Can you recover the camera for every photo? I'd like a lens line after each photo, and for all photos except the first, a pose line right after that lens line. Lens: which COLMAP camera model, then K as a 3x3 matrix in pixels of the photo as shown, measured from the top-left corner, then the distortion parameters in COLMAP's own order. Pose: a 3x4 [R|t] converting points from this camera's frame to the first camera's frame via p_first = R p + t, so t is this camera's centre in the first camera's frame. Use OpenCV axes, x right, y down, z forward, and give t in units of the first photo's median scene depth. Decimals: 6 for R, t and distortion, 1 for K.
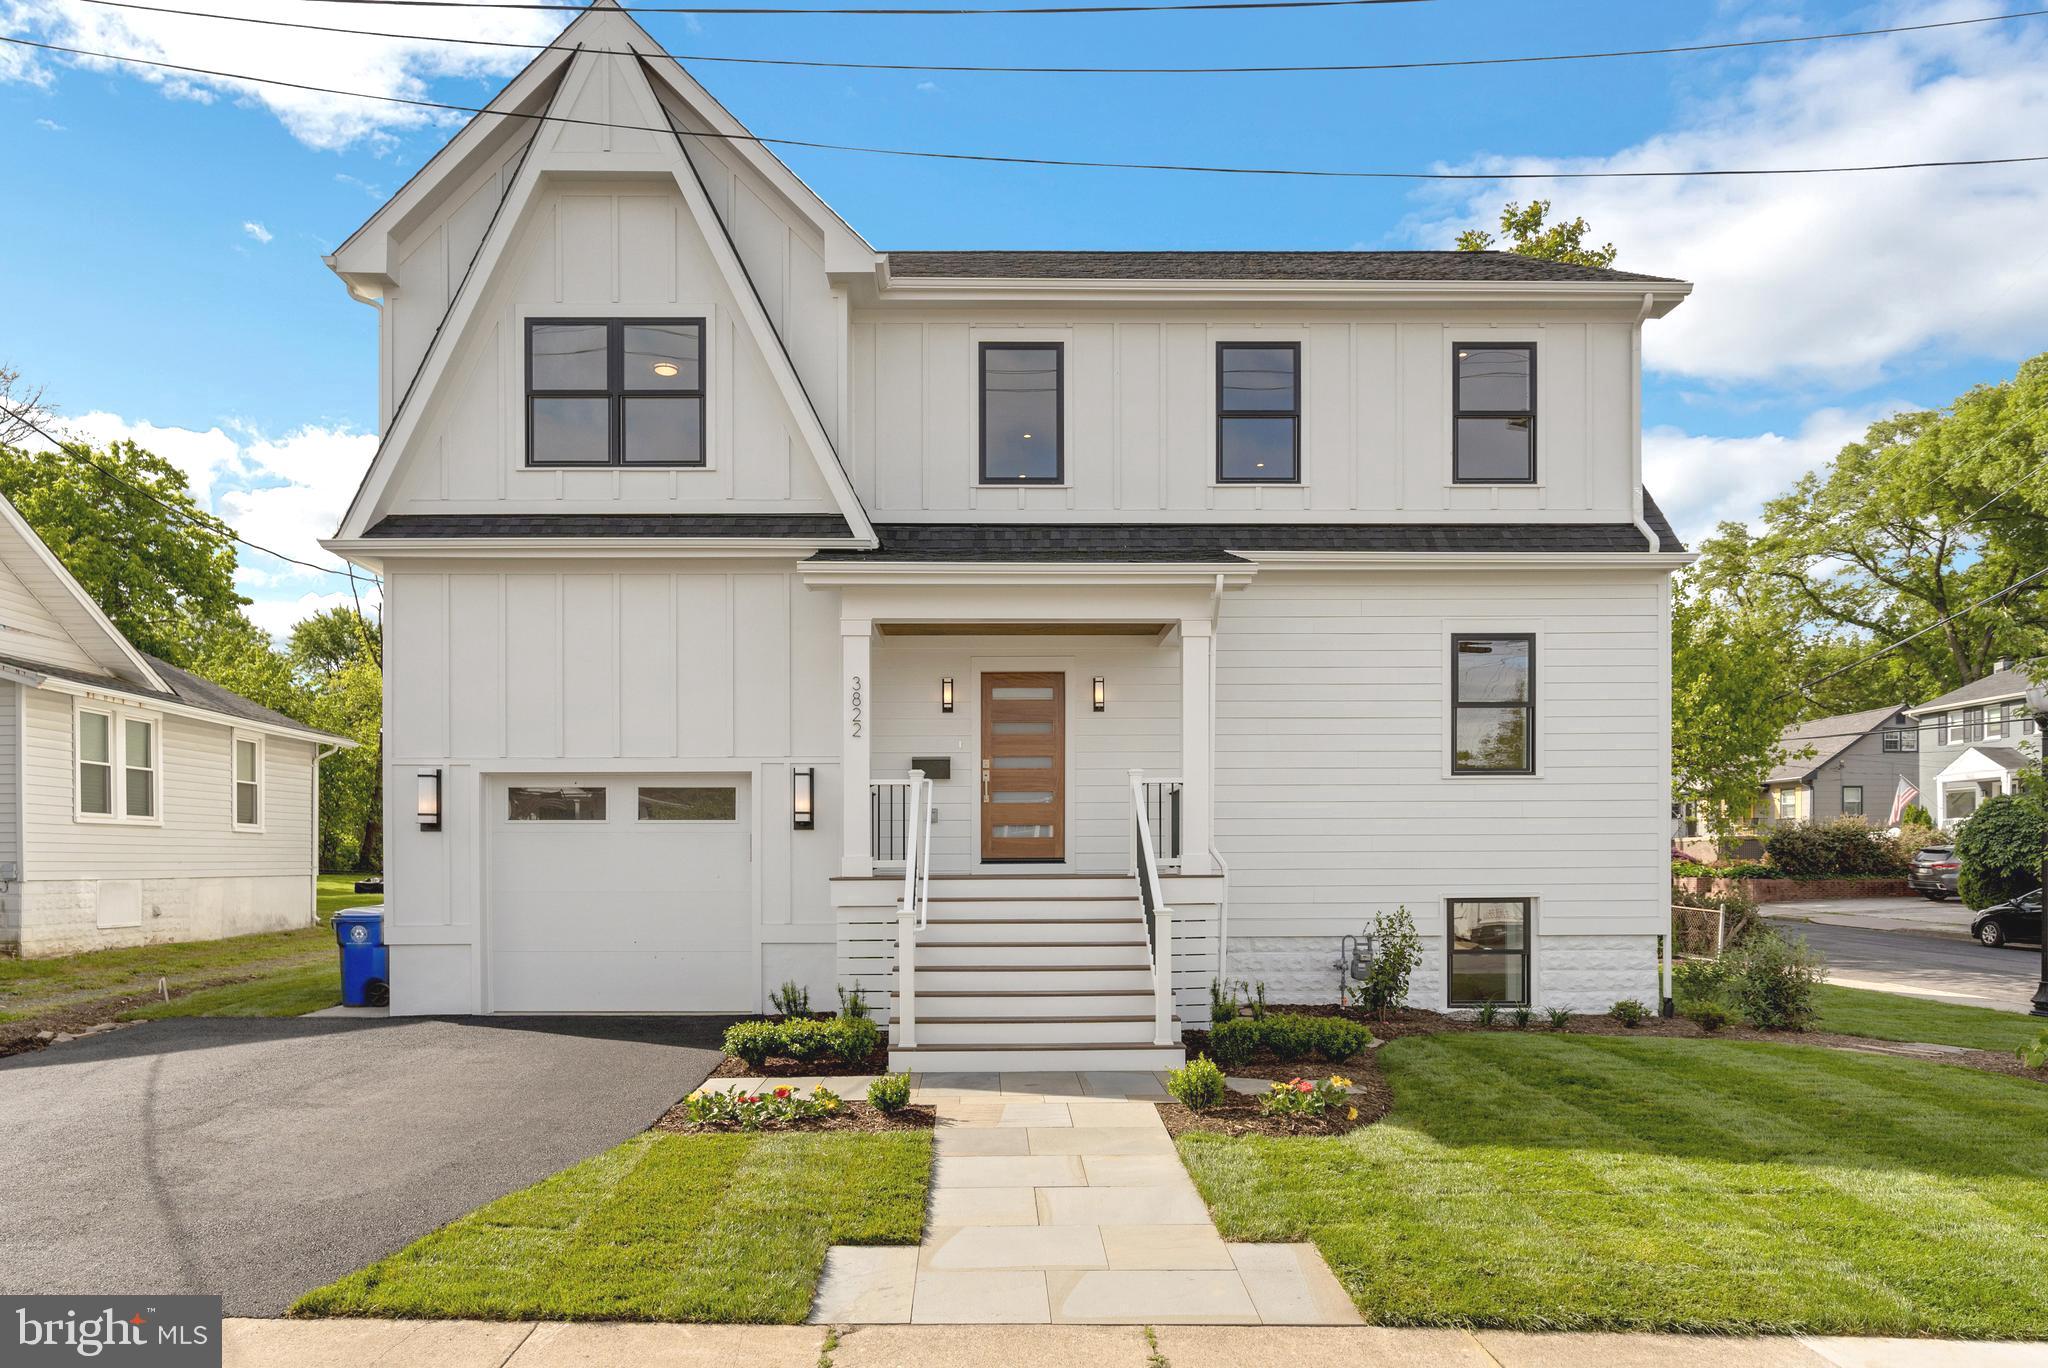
lens RADIAL K [[1235.2, 0, 1024.0], [0, 1235.2, 684.0], [0, 0, 1]] dist [-0.004342, -0.002337]
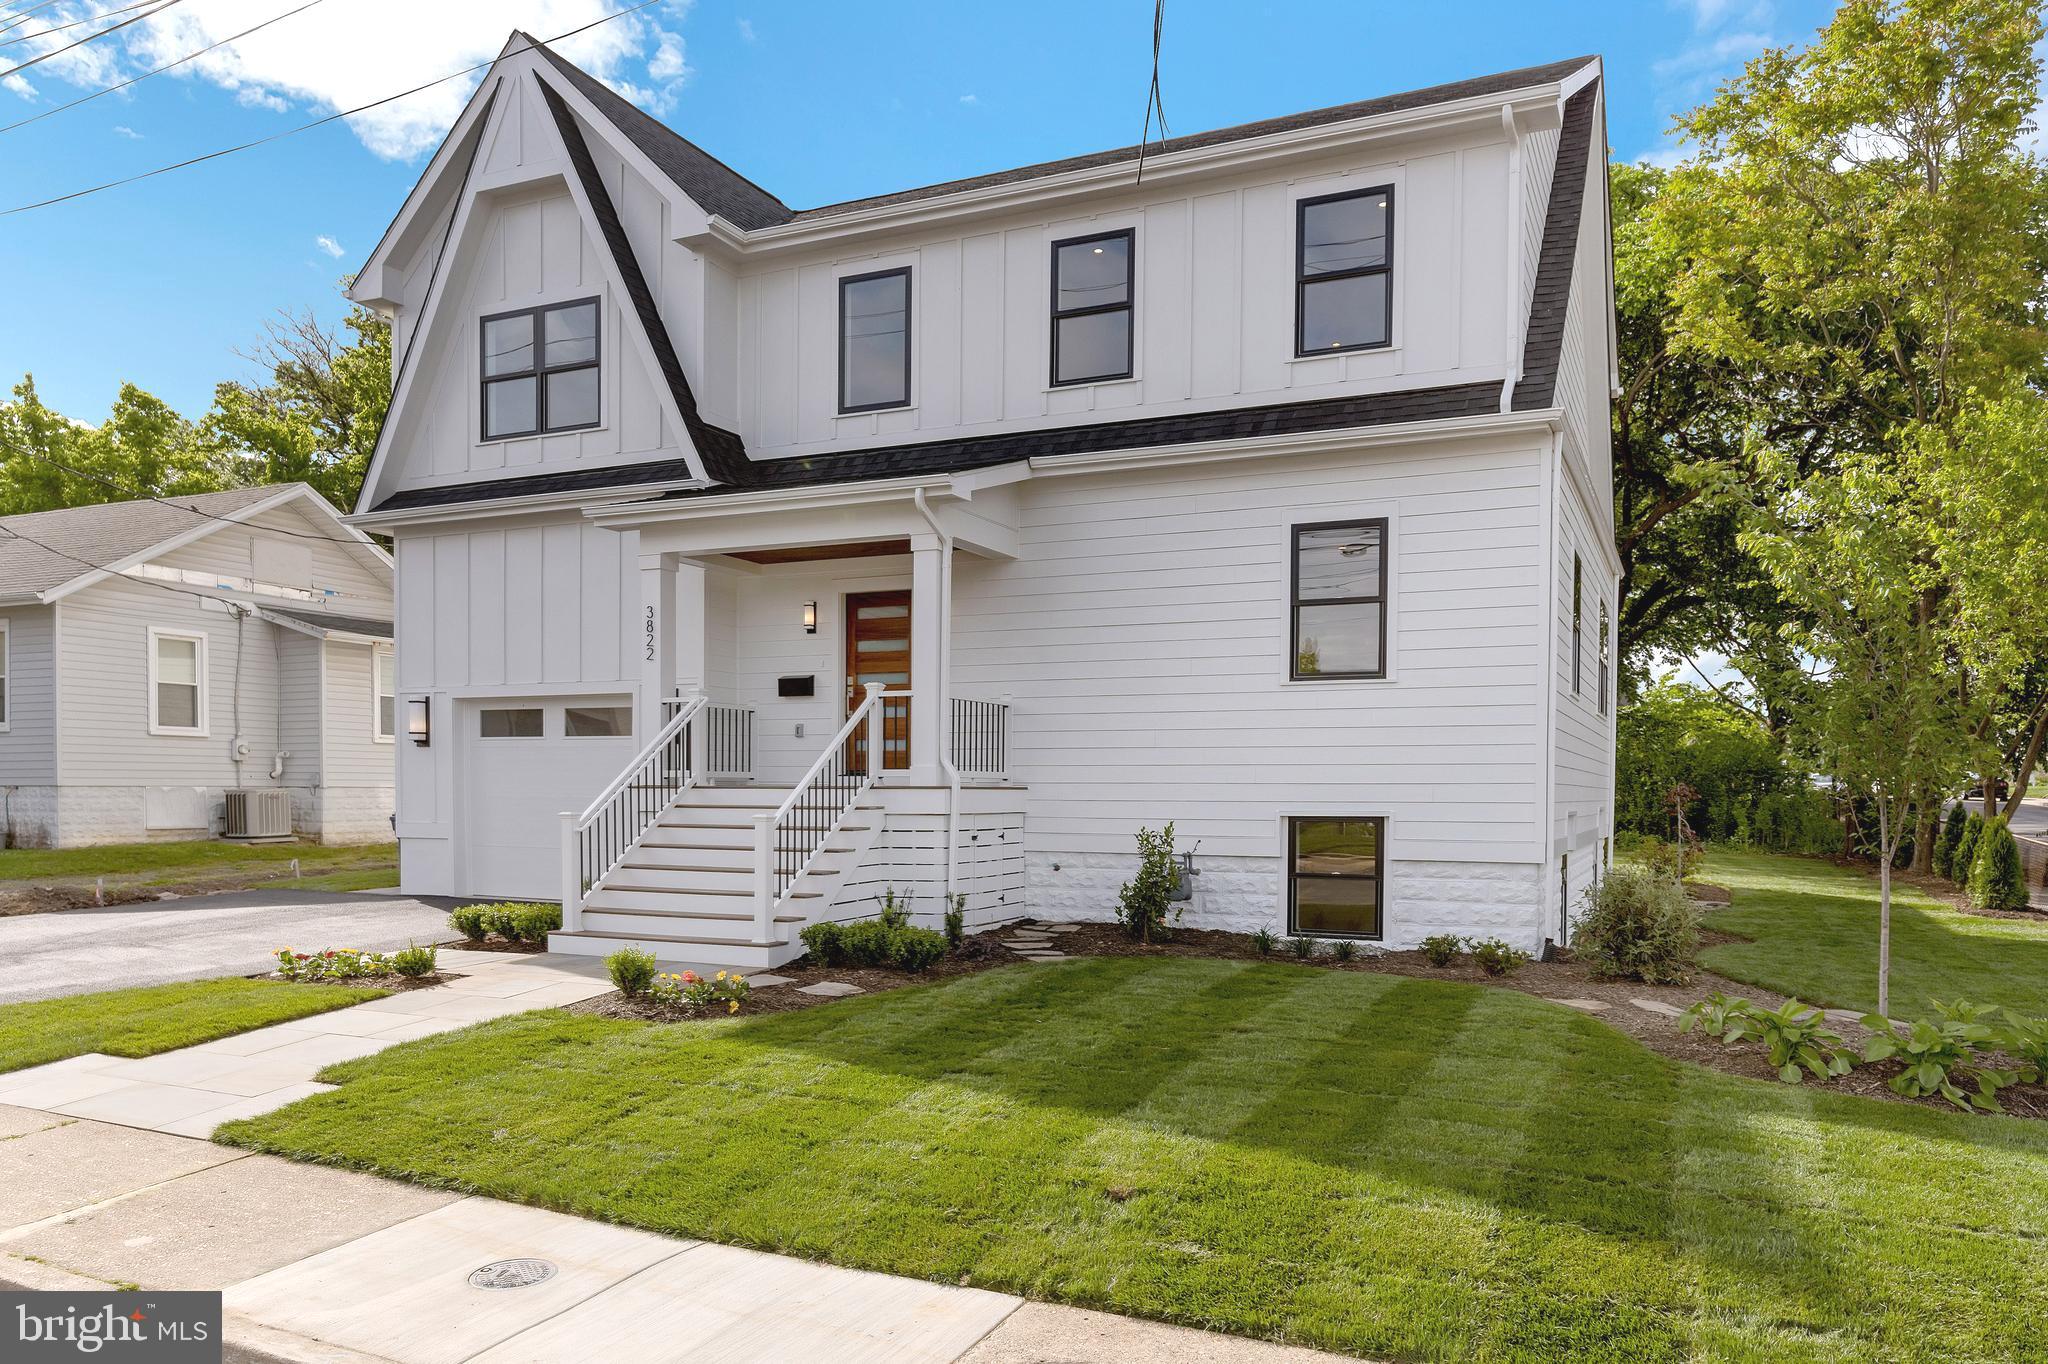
lens RADIAL K [[1368.7, 0, 1025.0], [0, 1368.7, 590.7], [0, 0, 1]] dist [-0.004708, -0.000619]
pose [[0.911835, -0.050146, -0.407482, 0.586958], [0.053775, 0.998550, -0.002551, -0.000362], [0.407019, -0.019587, 0.913210, 0.002226]]
